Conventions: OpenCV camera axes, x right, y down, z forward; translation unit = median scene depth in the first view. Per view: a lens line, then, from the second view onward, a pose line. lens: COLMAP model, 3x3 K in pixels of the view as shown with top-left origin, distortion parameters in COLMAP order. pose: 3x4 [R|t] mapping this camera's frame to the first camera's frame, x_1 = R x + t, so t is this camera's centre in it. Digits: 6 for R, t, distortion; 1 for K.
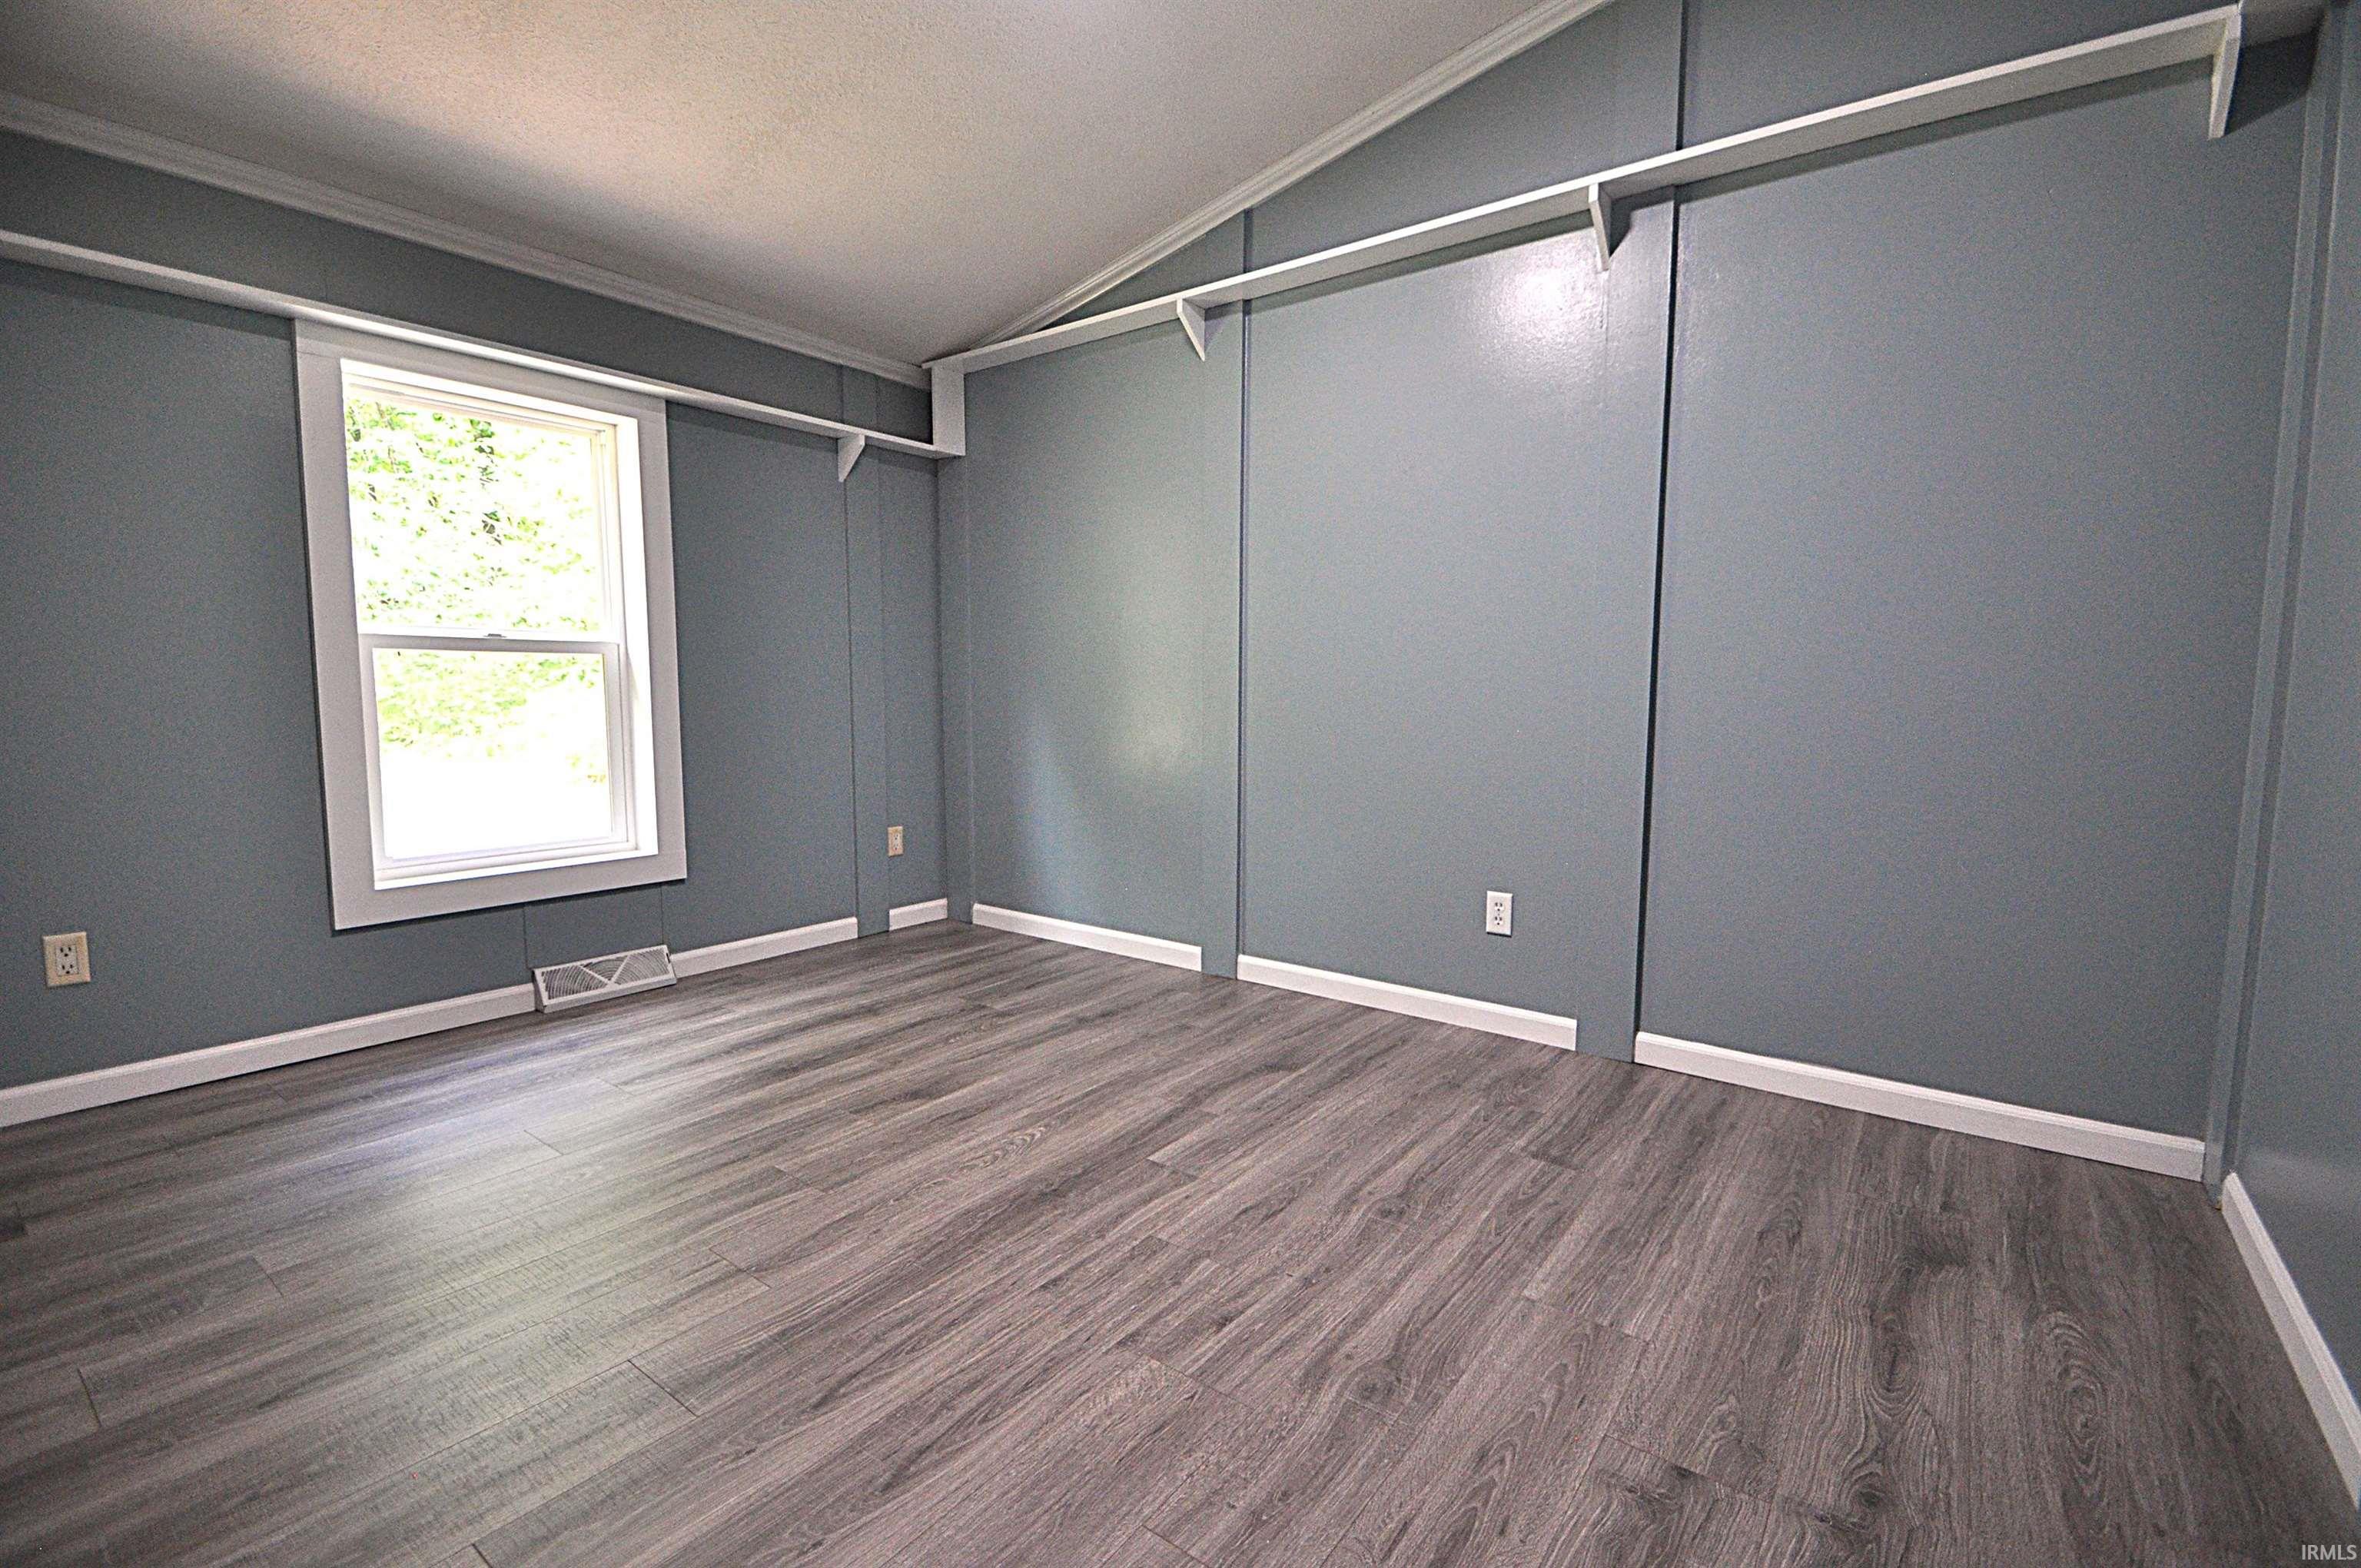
lens RADIAL K [[1035.0, 0, 1171.3], [0, 1035.0, 785.8], [0, 0, 1]] dist [0.010405, -0.009194]
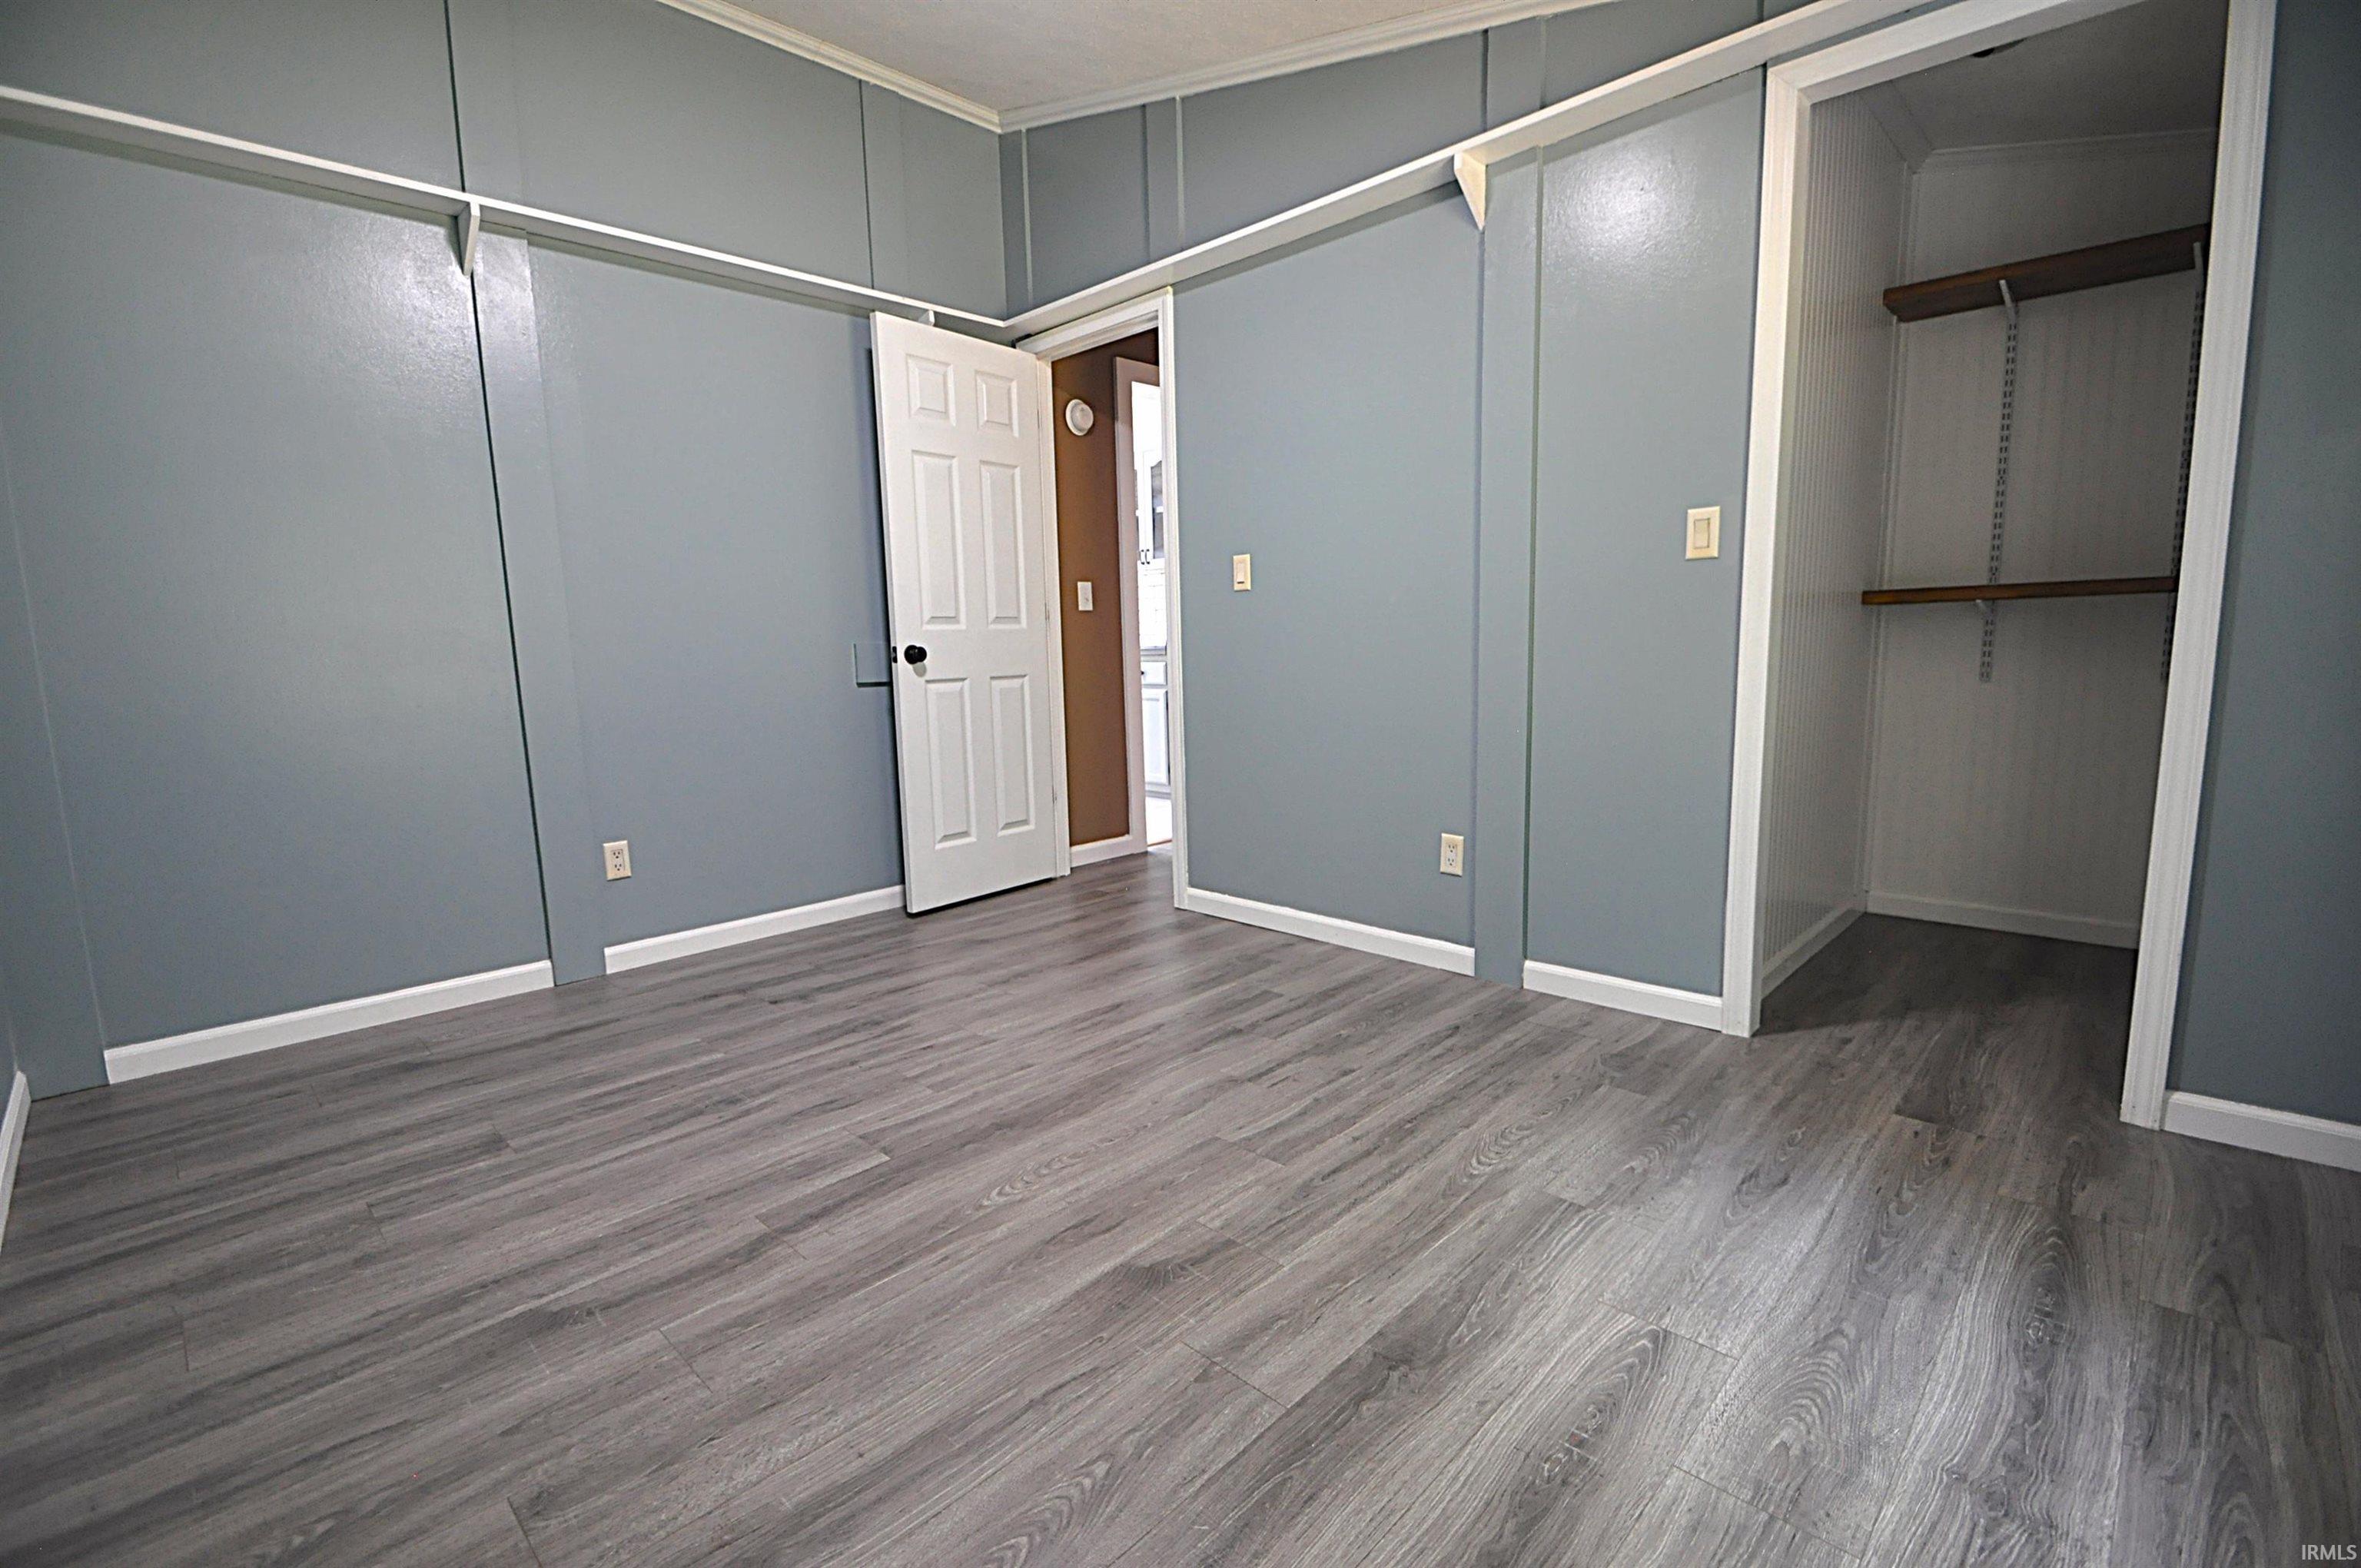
lens RADIAL K [[1035.0, 0, 1171.3], [0, 1035.0, 785.8], [0, 0, 1]] dist [0.010405, -0.009194]
pose [[-0.991971, 0.001379, 0.126457, -0.384944], [0.030783, 0.972498, 0.230867, -0.172198], [-0.122661, 0.232906, -0.964733, 1.753265]]
